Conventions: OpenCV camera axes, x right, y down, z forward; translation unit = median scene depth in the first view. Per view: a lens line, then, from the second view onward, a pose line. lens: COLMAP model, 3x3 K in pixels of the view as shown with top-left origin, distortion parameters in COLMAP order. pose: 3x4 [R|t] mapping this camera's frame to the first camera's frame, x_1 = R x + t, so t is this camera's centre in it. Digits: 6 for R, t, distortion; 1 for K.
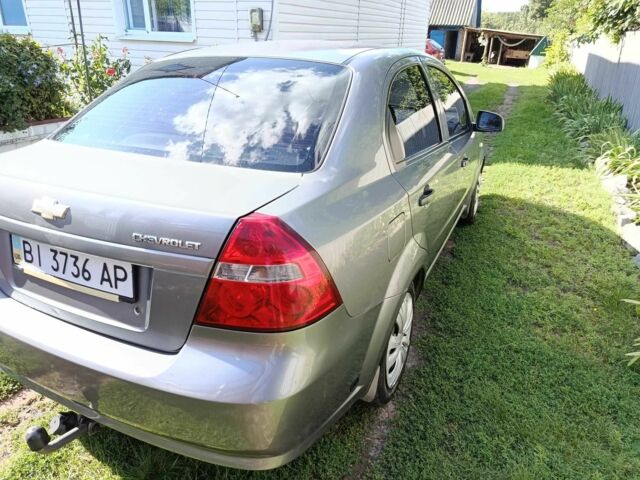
lens RADIAL K [[440.3, 0, 322.2], [0, 440.3, 241.4], [0, 0, 1]] dist [0.022023, -0.029744]
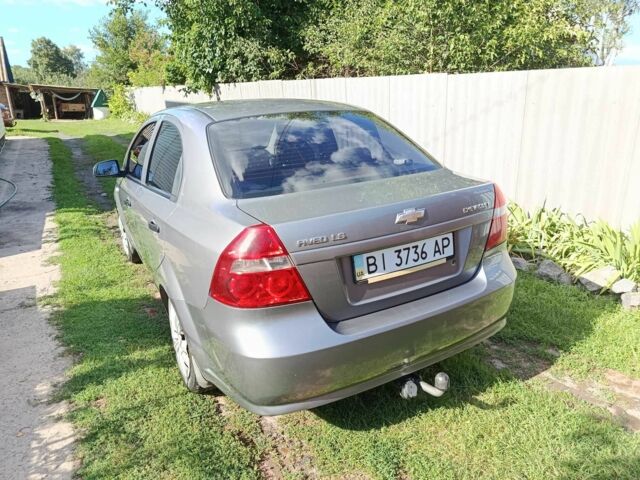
lens RADIAL K [[440.3, 0, 322.6], [0, 440.3, 239.1], [0, 0, 1]] dist [0.022023, -0.029744]
pose [[0.595174, -0.287050, 0.750580, -1.756193], [0.365299, 0.928586, 0.065462, -0.186996], [-0.715769, 0.235224, 0.657529, 0.256840]]
